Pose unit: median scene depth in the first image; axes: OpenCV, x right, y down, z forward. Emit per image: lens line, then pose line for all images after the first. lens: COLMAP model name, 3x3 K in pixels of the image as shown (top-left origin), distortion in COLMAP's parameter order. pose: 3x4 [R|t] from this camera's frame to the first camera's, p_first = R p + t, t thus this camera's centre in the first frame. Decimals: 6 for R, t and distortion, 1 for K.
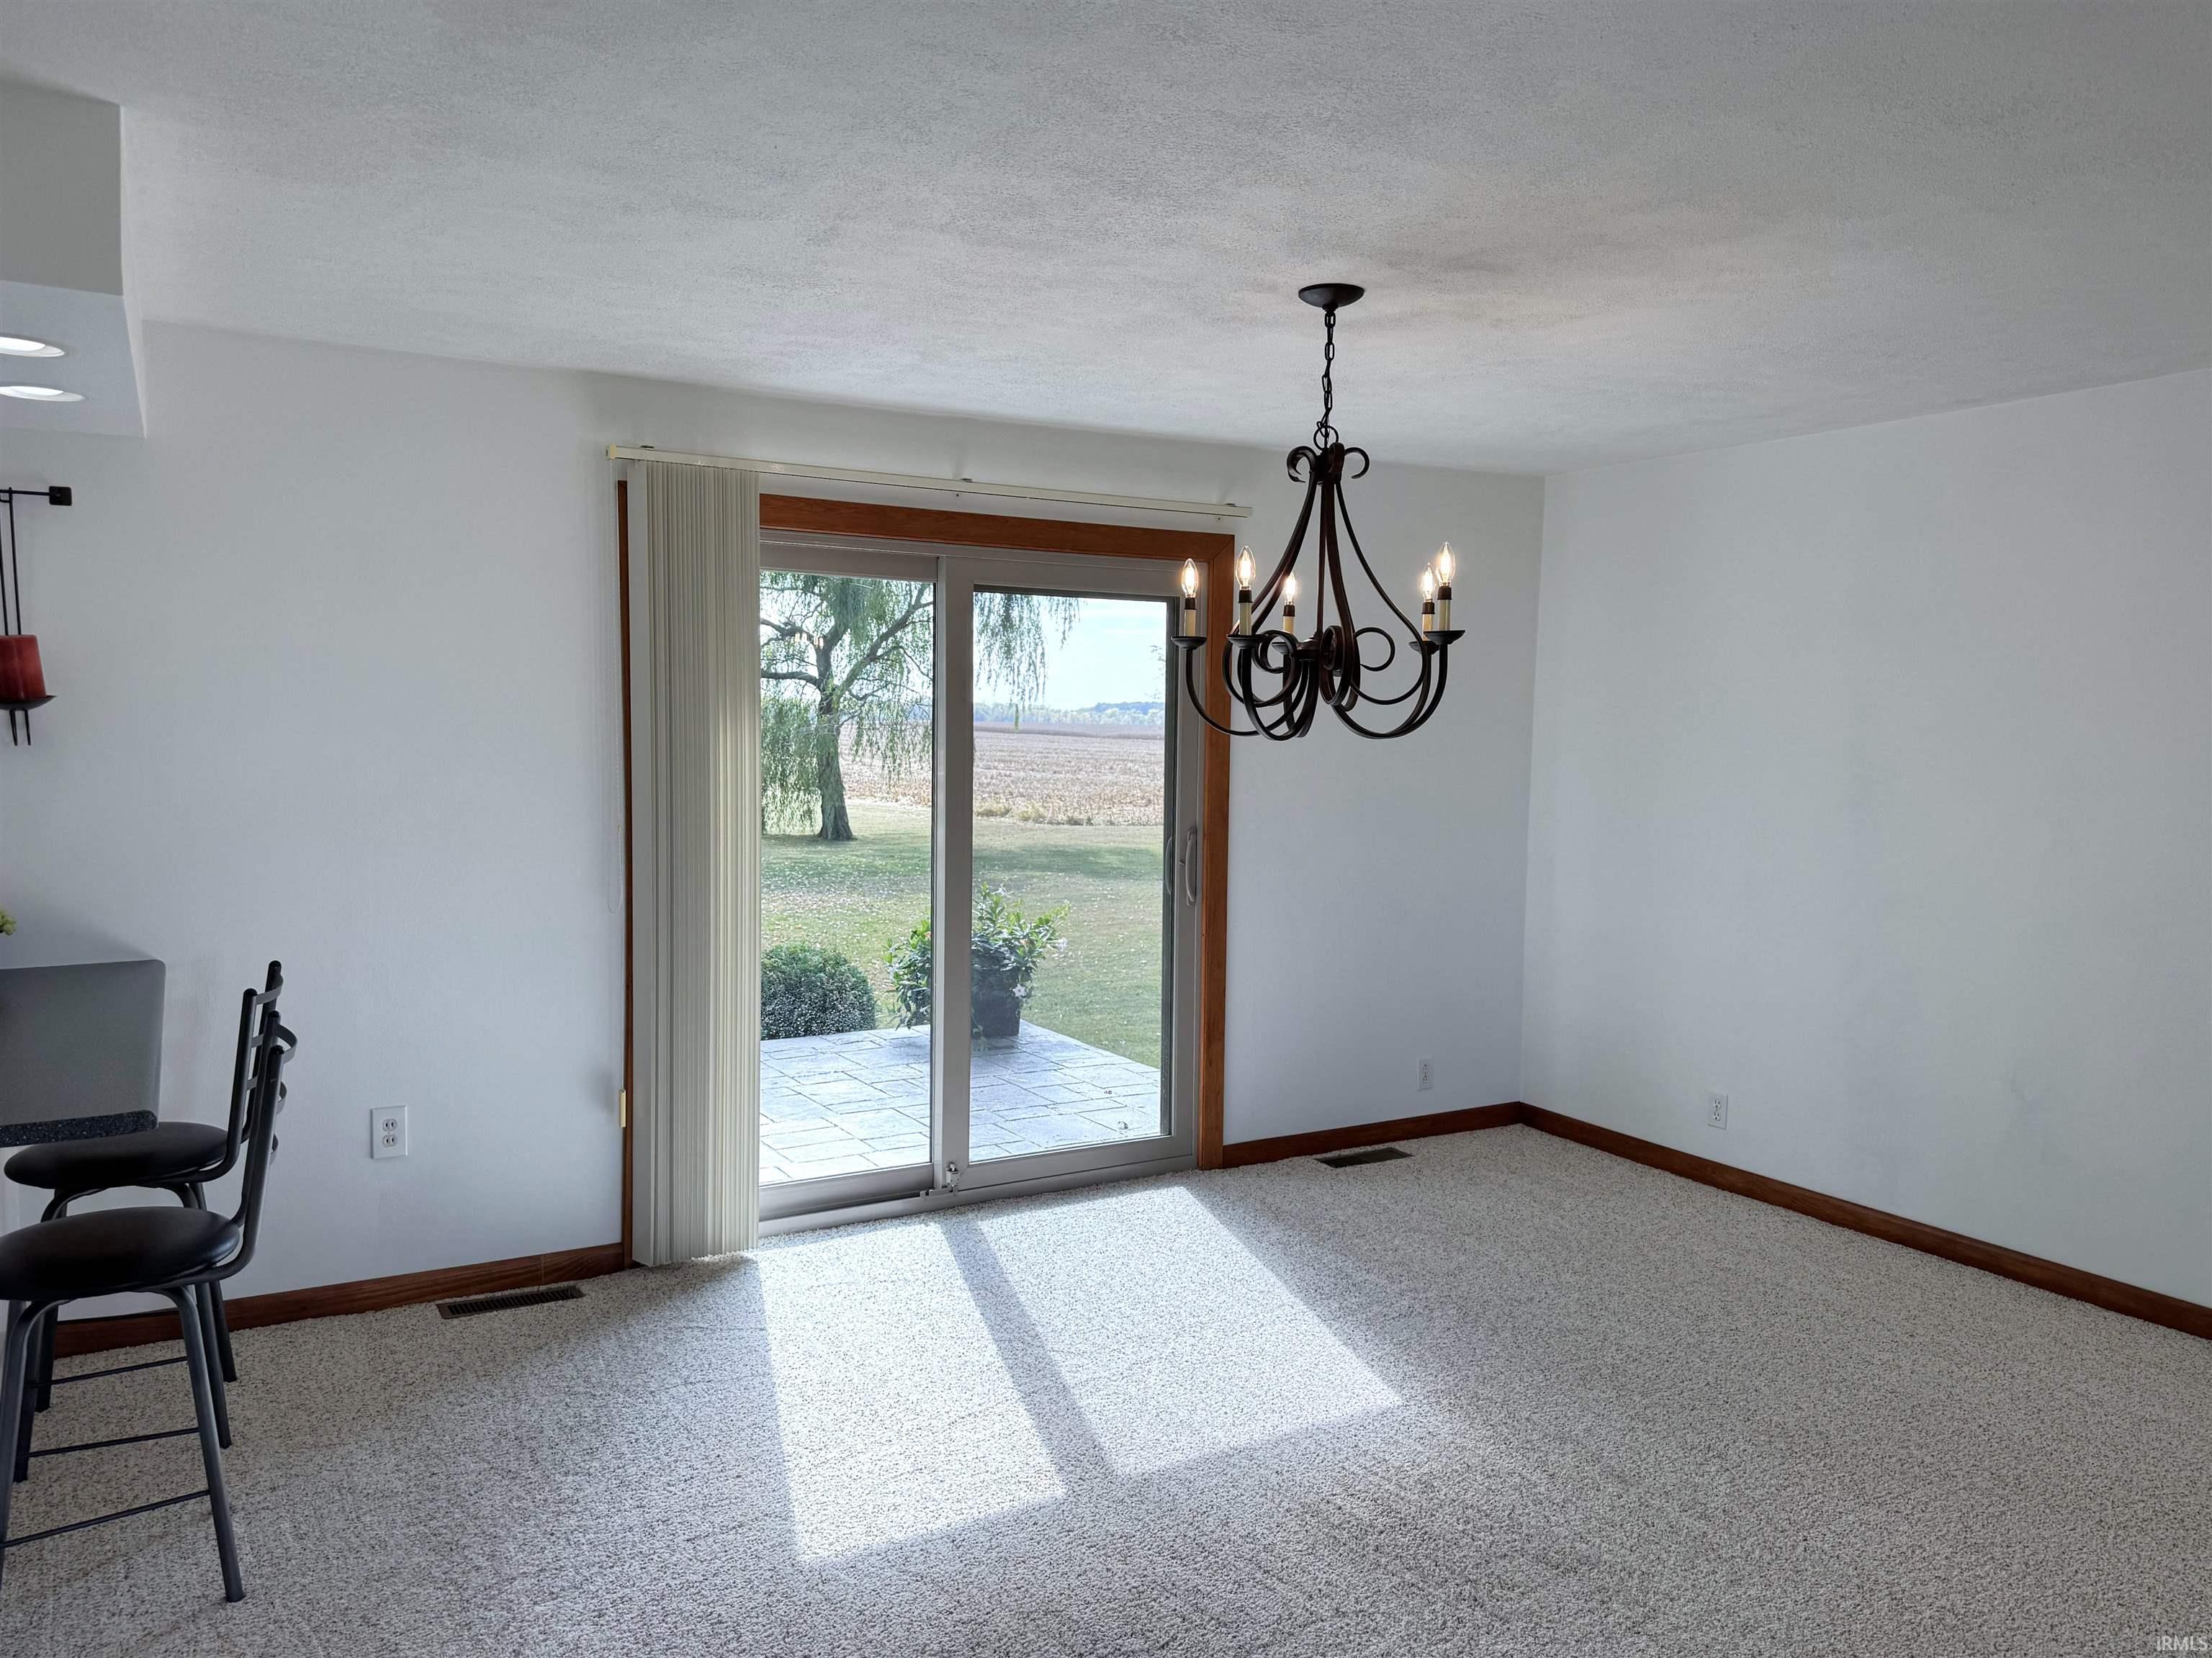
lens RADIAL K [[1631.2, 0, 1106.0], [0, 1631.2, 829.0], [0, 0, 1]] dist [0.131565, -0.169739]
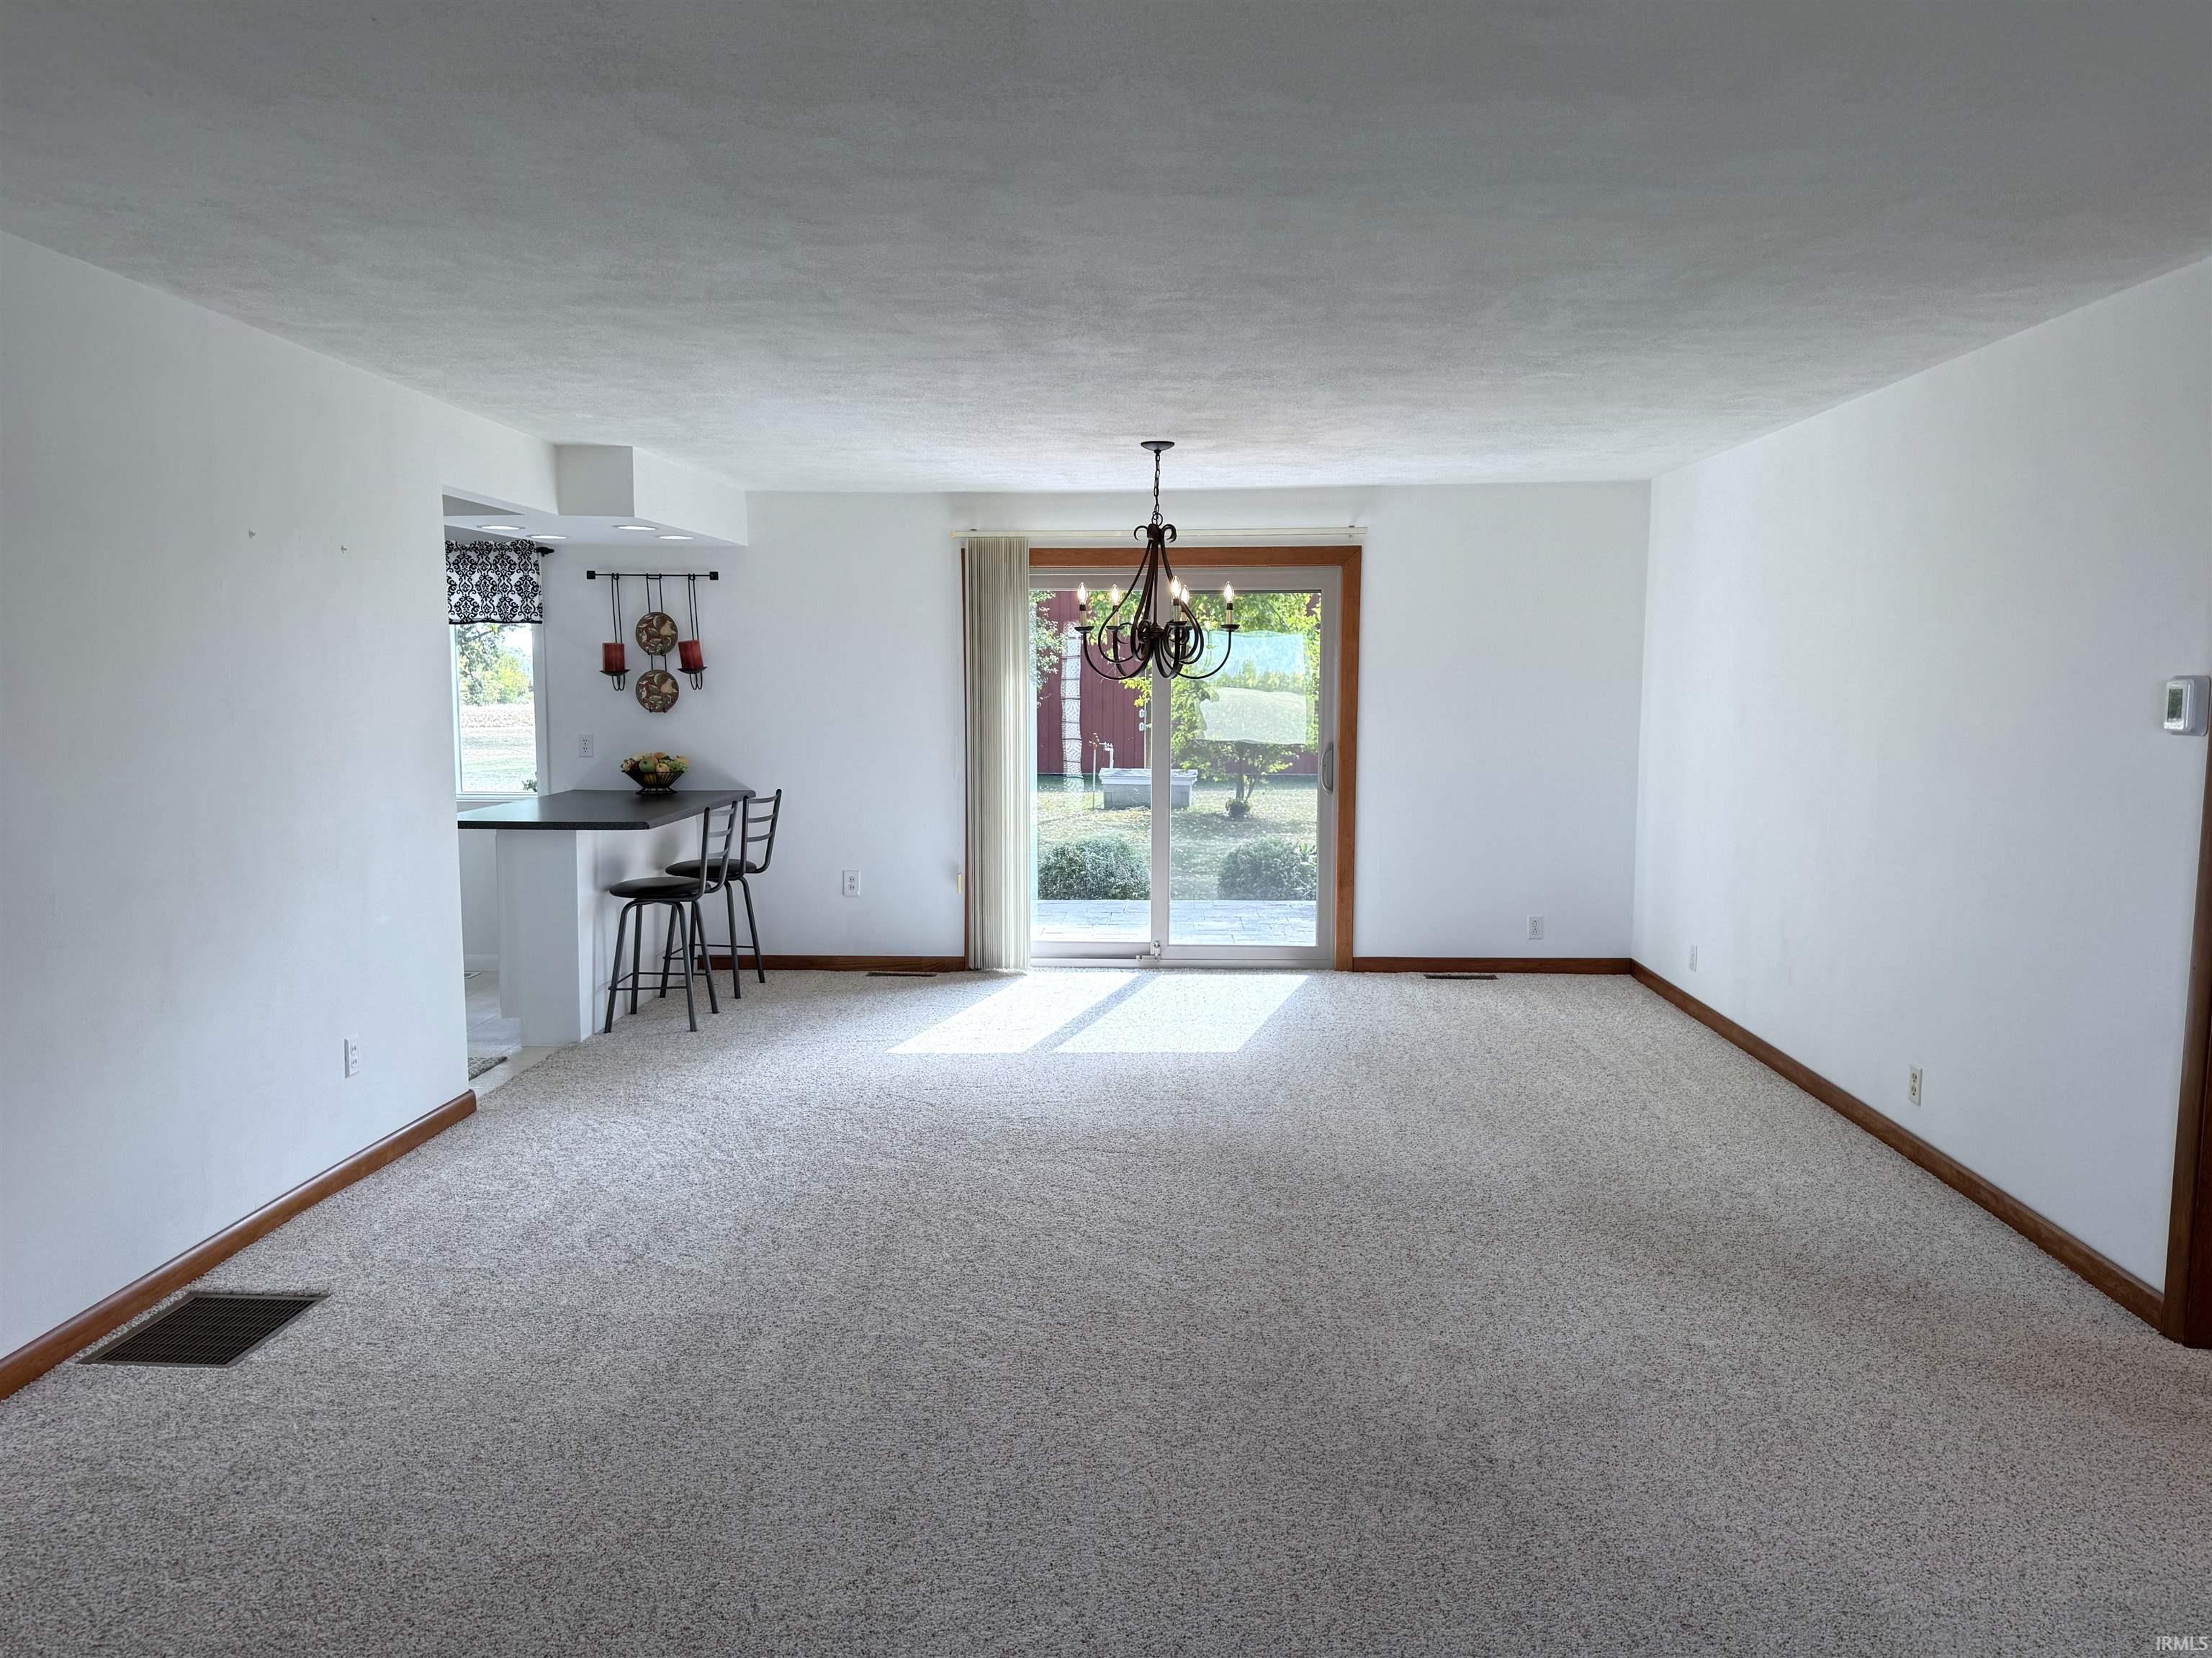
lens RADIAL K [[1631.2, 0, 1106.0], [0, 1631.2, 829.0], [0, 0, 1]] dist [0.131565, -0.169739]
pose [[0.841260, 0.039079, -0.539216, 0.842427], [-0.027321, 0.999183, 0.029790, 0.047174], [0.539940, -0.010329, 0.841640, -0.468485]]
